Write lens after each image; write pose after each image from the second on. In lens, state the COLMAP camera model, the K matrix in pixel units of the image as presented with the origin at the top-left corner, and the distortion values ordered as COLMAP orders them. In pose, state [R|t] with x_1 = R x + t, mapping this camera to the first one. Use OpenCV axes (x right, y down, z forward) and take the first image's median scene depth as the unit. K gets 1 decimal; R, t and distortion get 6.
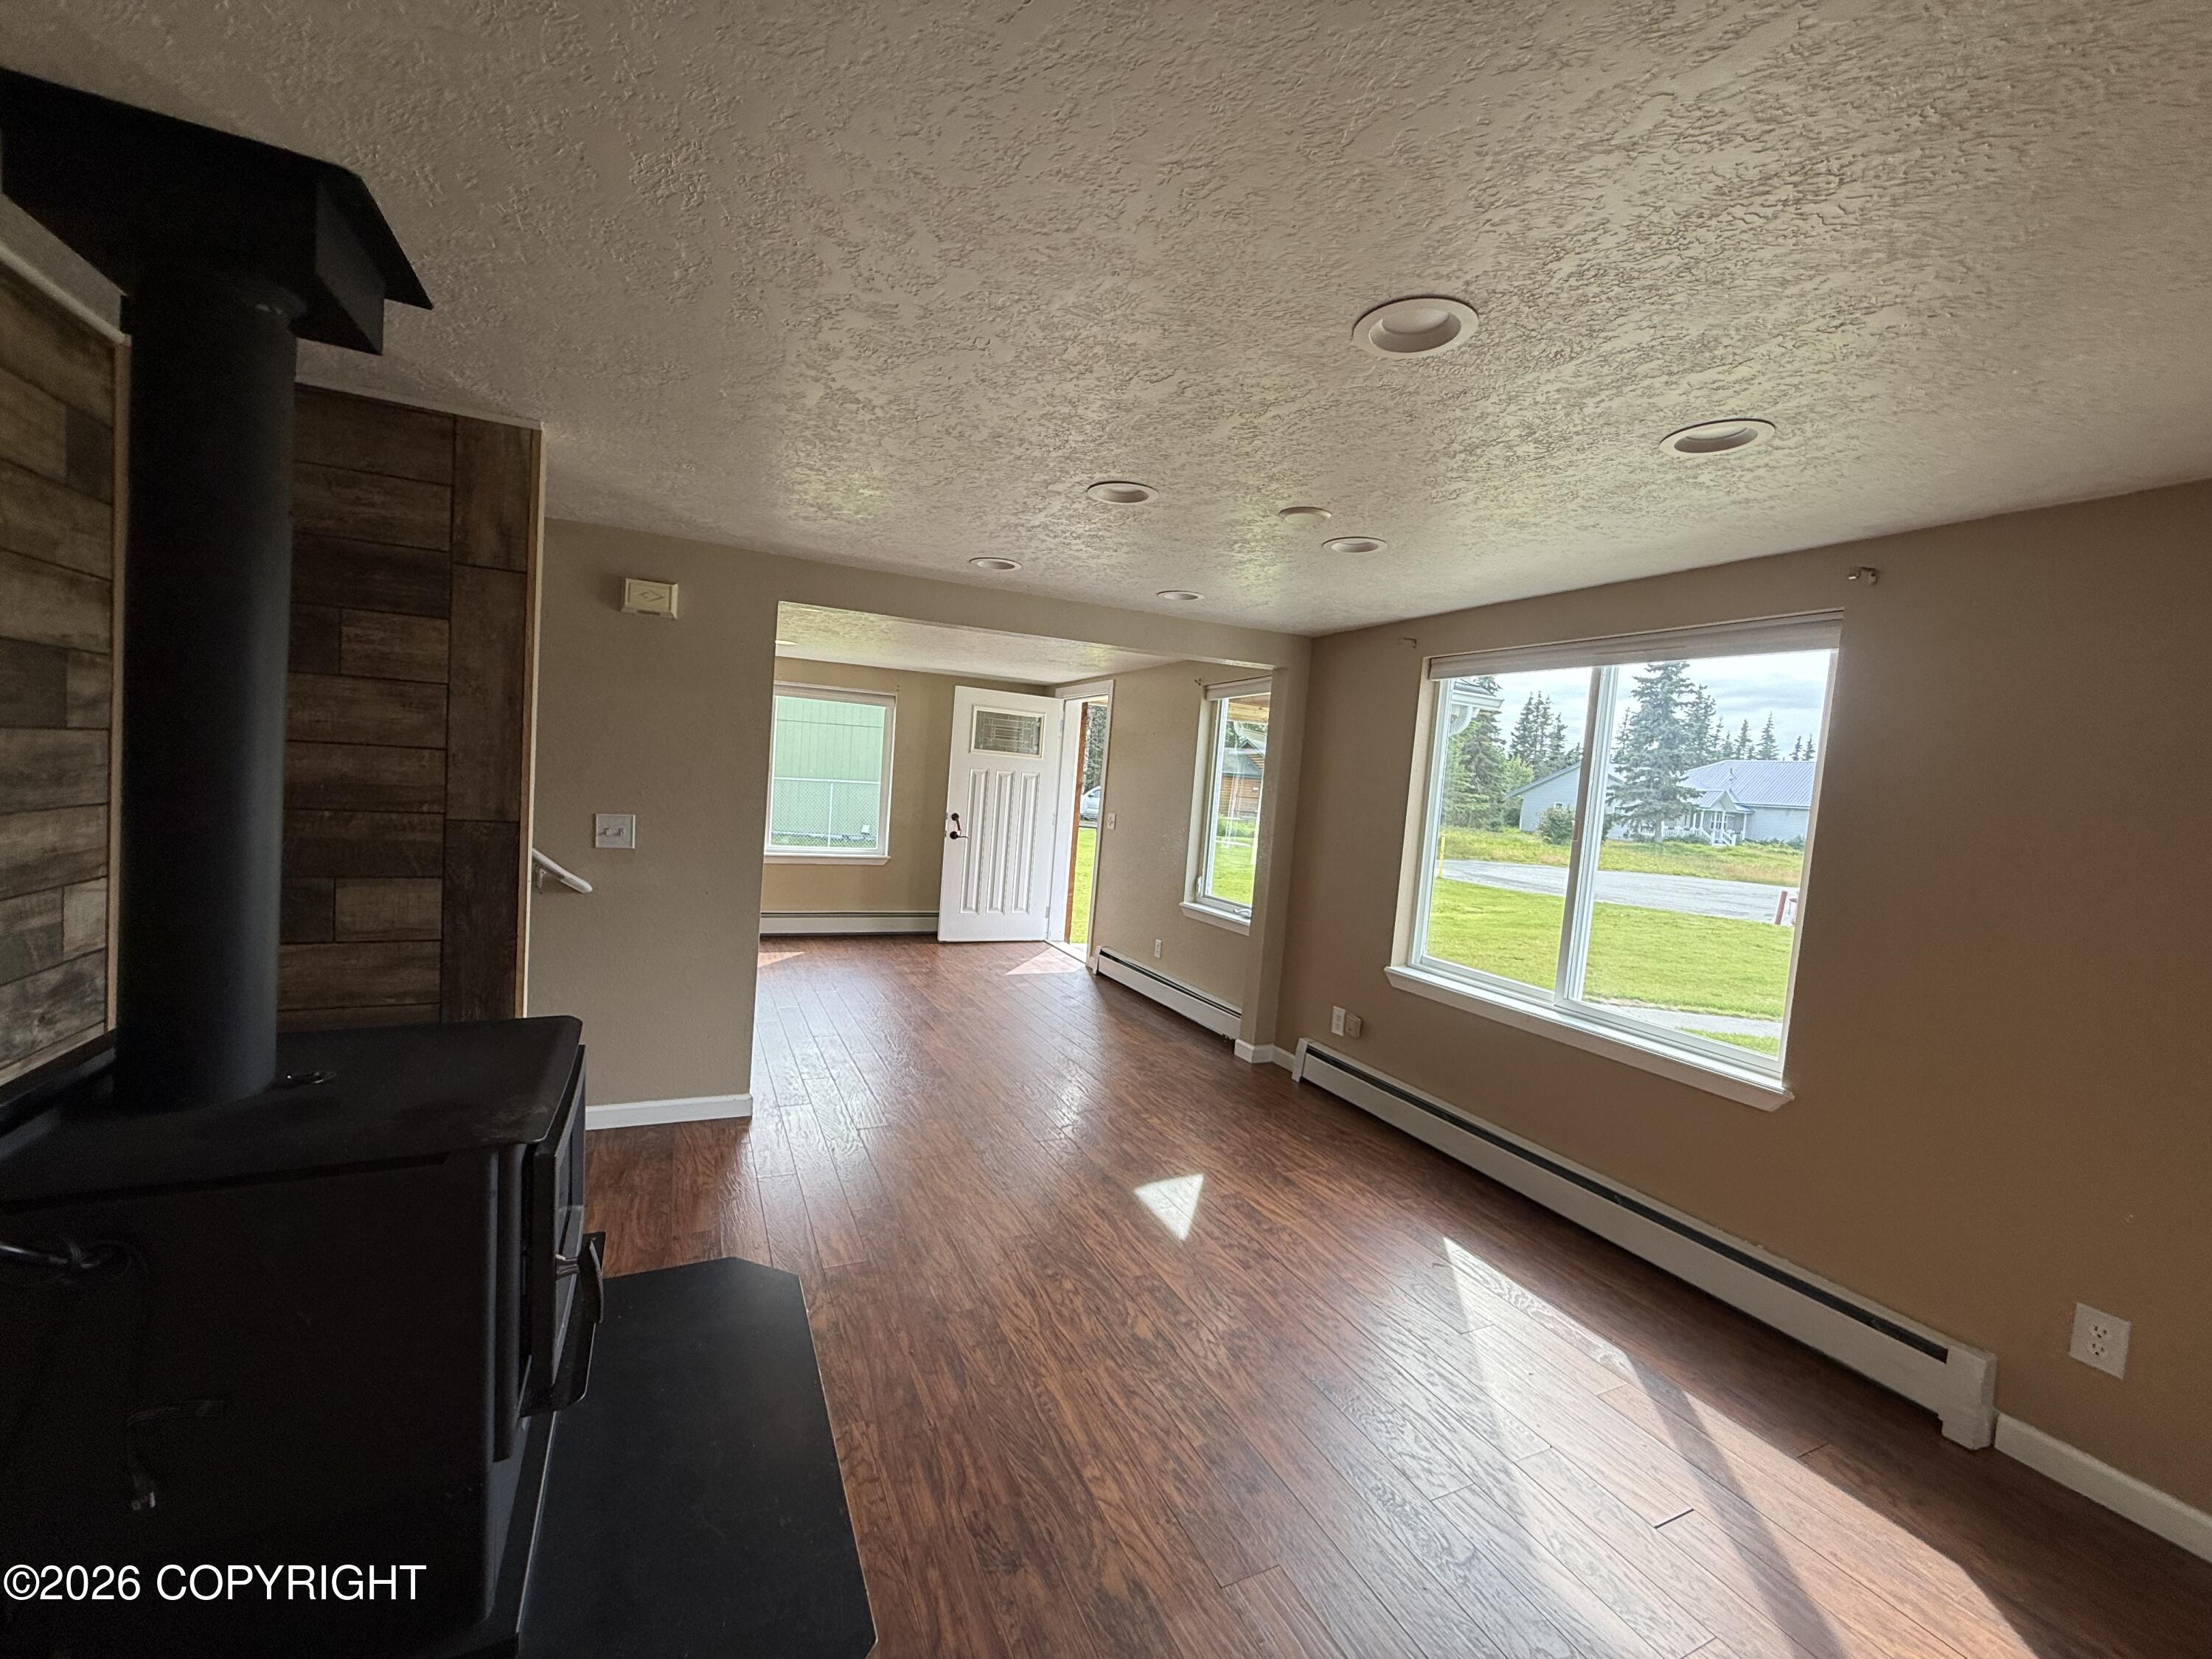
lens RADIAL K [[882.8, 0, 1099.0], [0, 882.8, 826.1], [0, 0, 1]] dist [-0.001331, 0.000439]
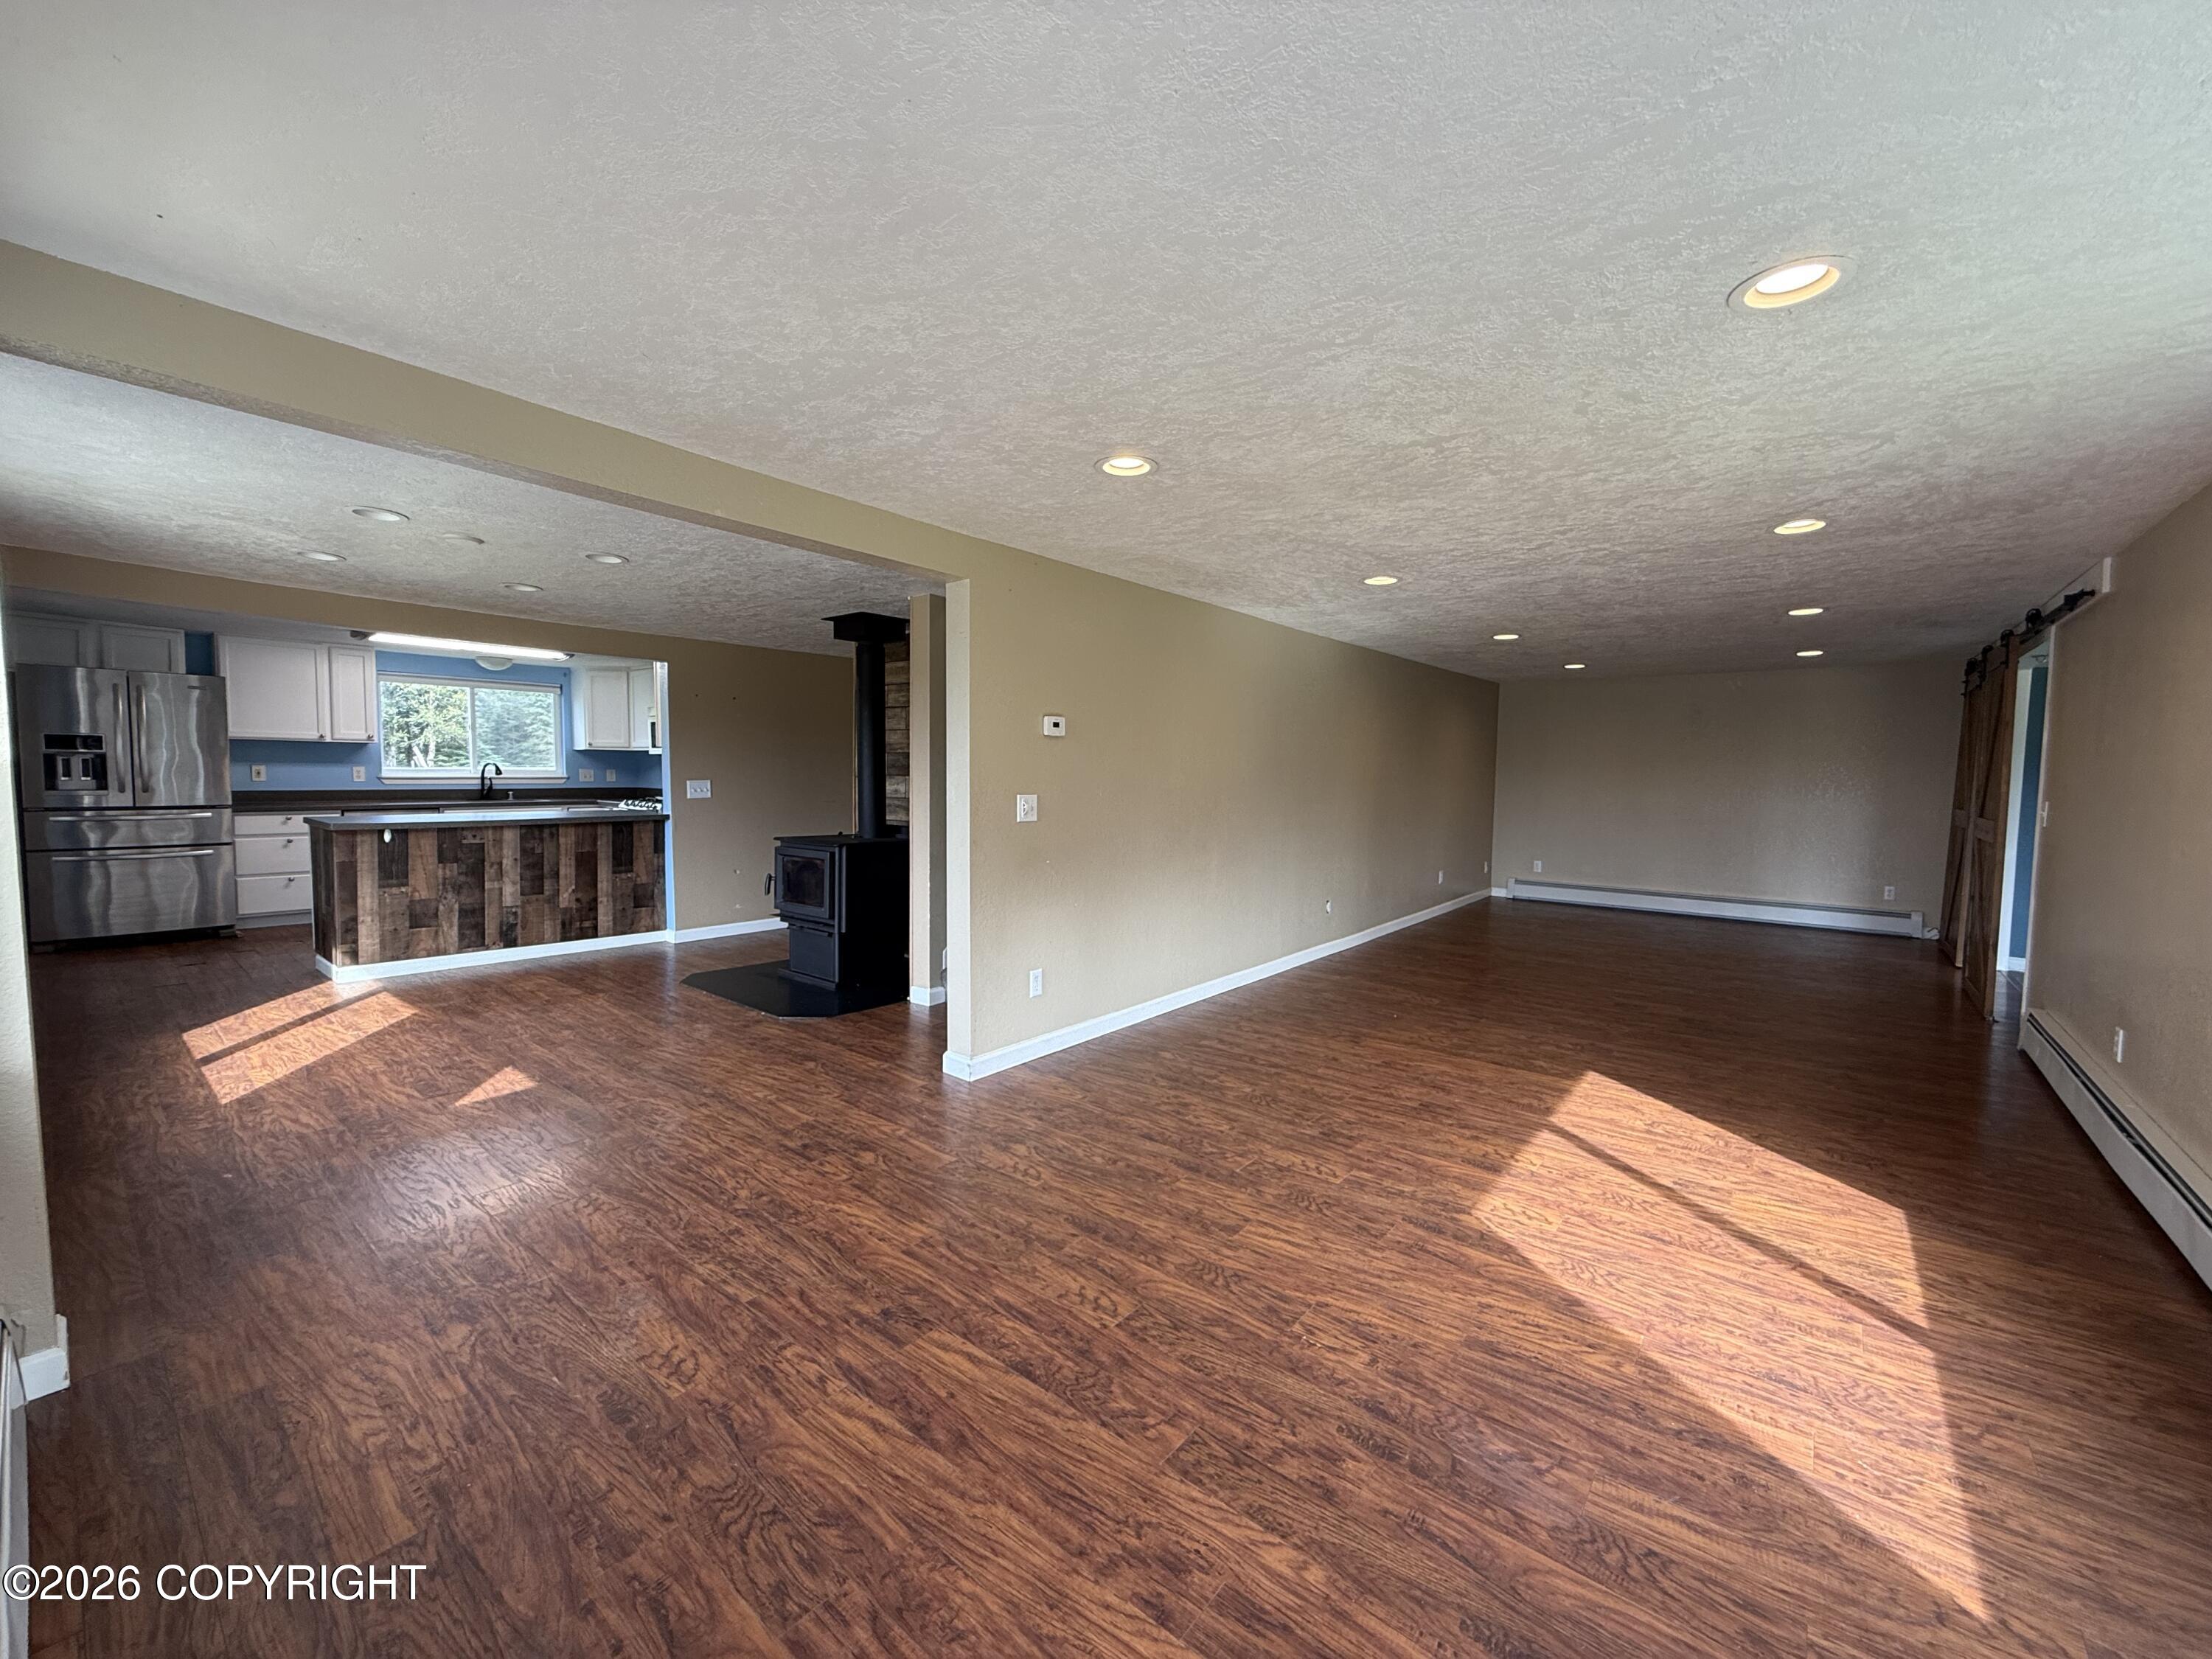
lens RADIAL K [[882.8, 0, 1099.0], [0, 882.8, 826.1], [0, 0, 1]] dist [-0.001331, 0.000439]
pose [[-0.901463, -0.057775, -0.428983, -0.149108], [-0.100497, 0.991907, 0.077595, -0.110391], [0.421028, 0.113061, -0.899974, 3.391018]]
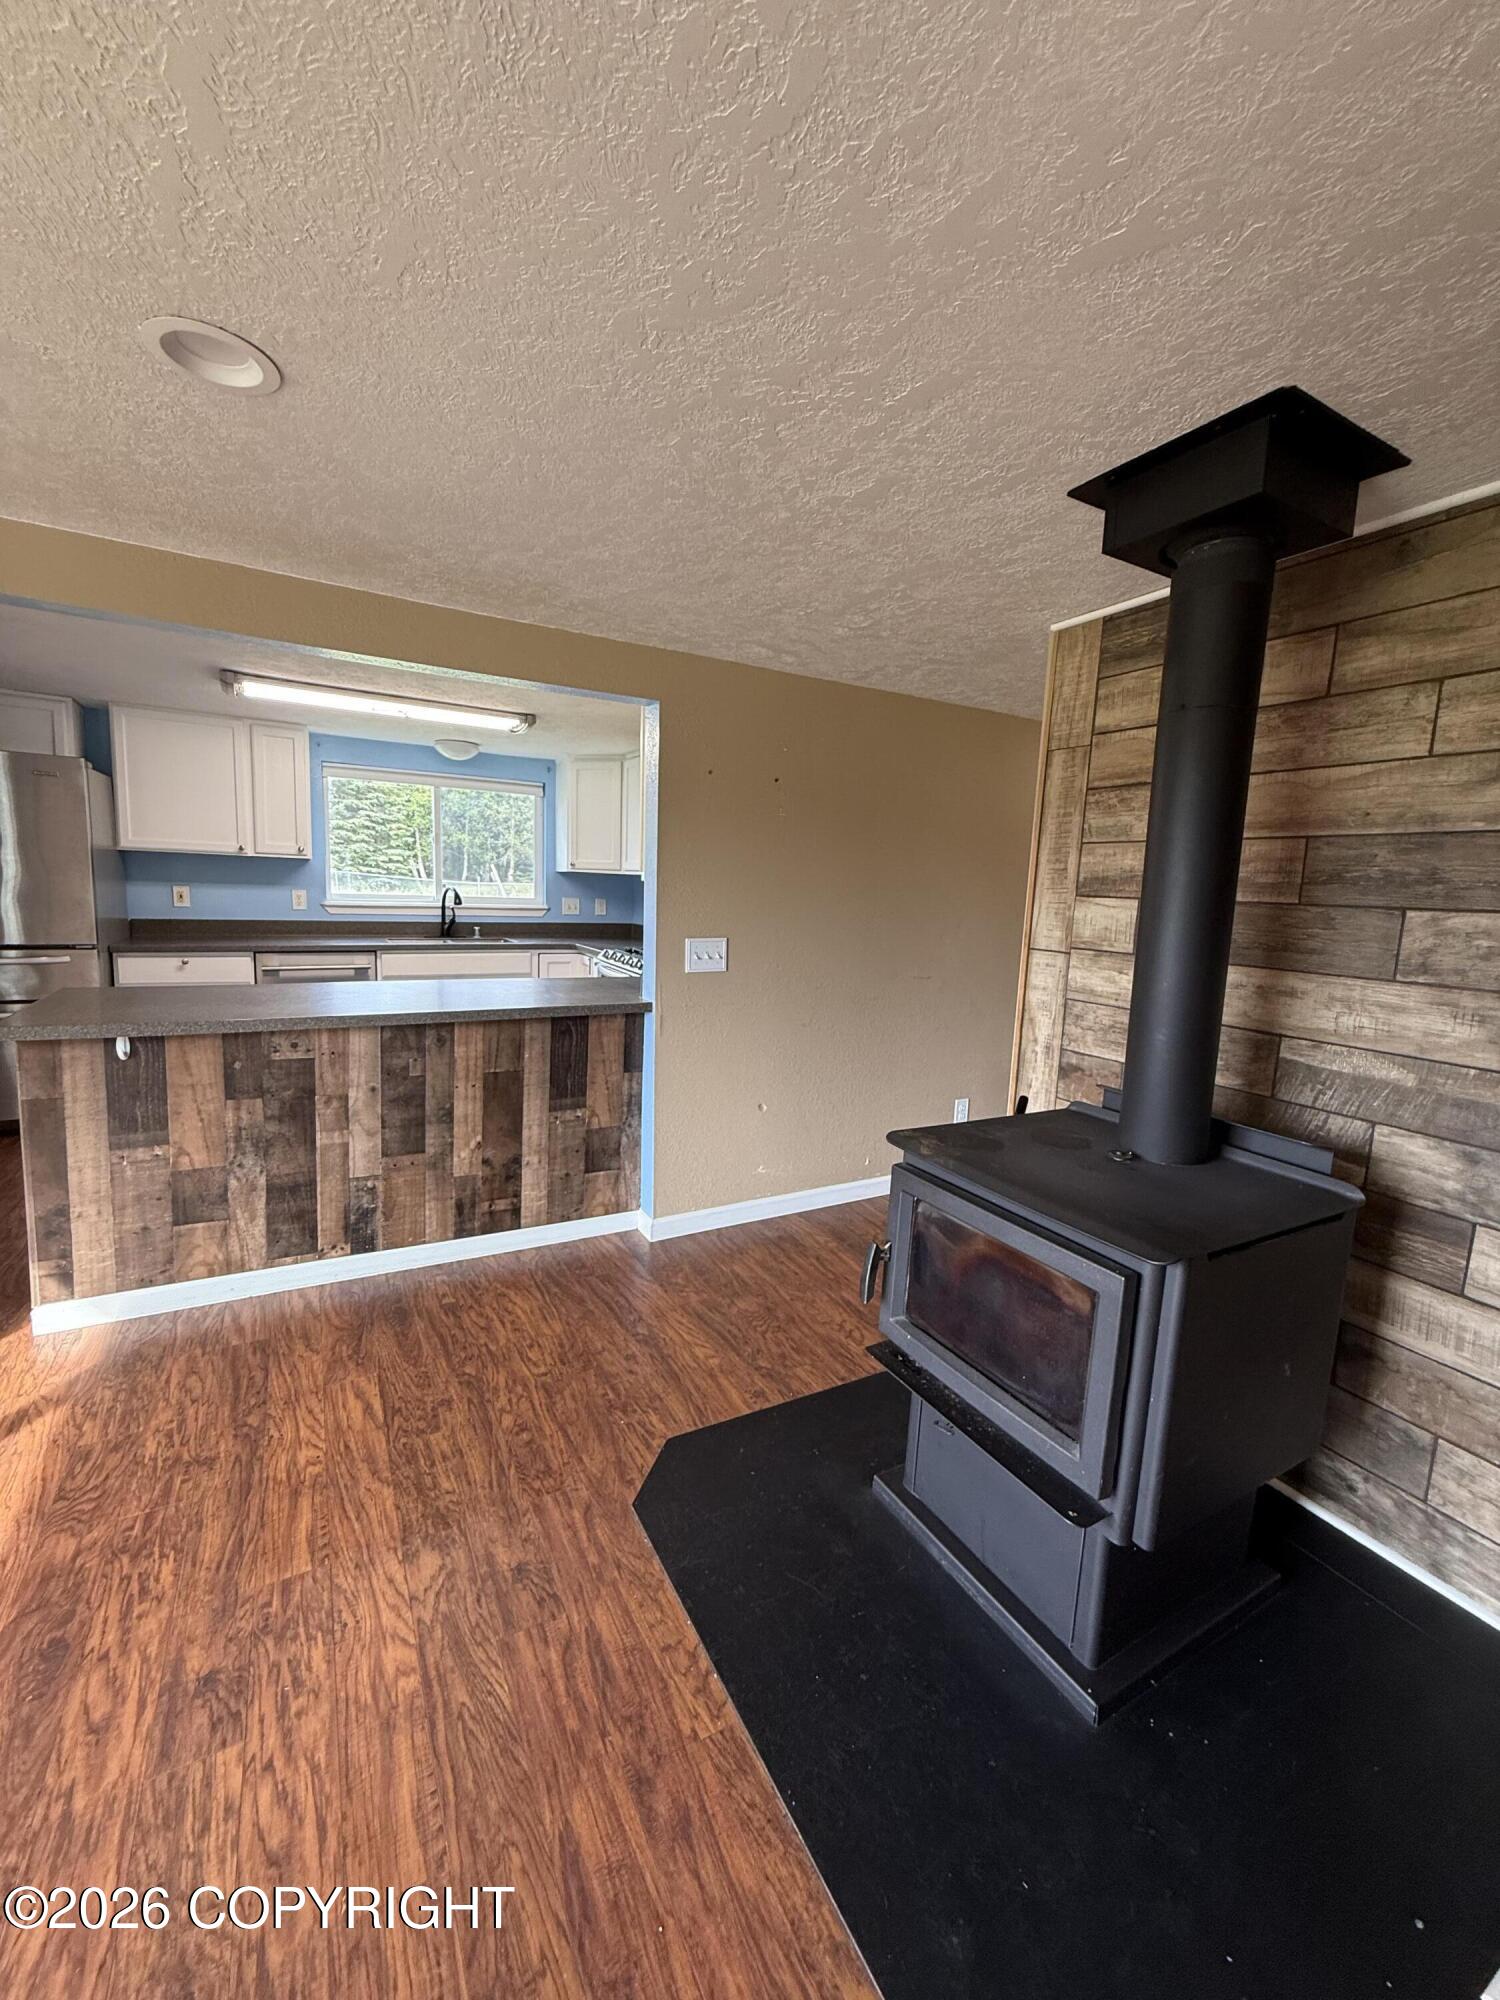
lens RADIAL K [[798.2, 0, 751.1], [0, 798.2, 992.9], [0, 0, 1]] dist [0.000026, 0.000571]
pose [[-0.991361, -0.102243, -0.082162, -0.175548], [-0.115606, 0.977018, 0.179085, -0.061467], [0.061964, 0.187036, -0.980397, 1.435879]]
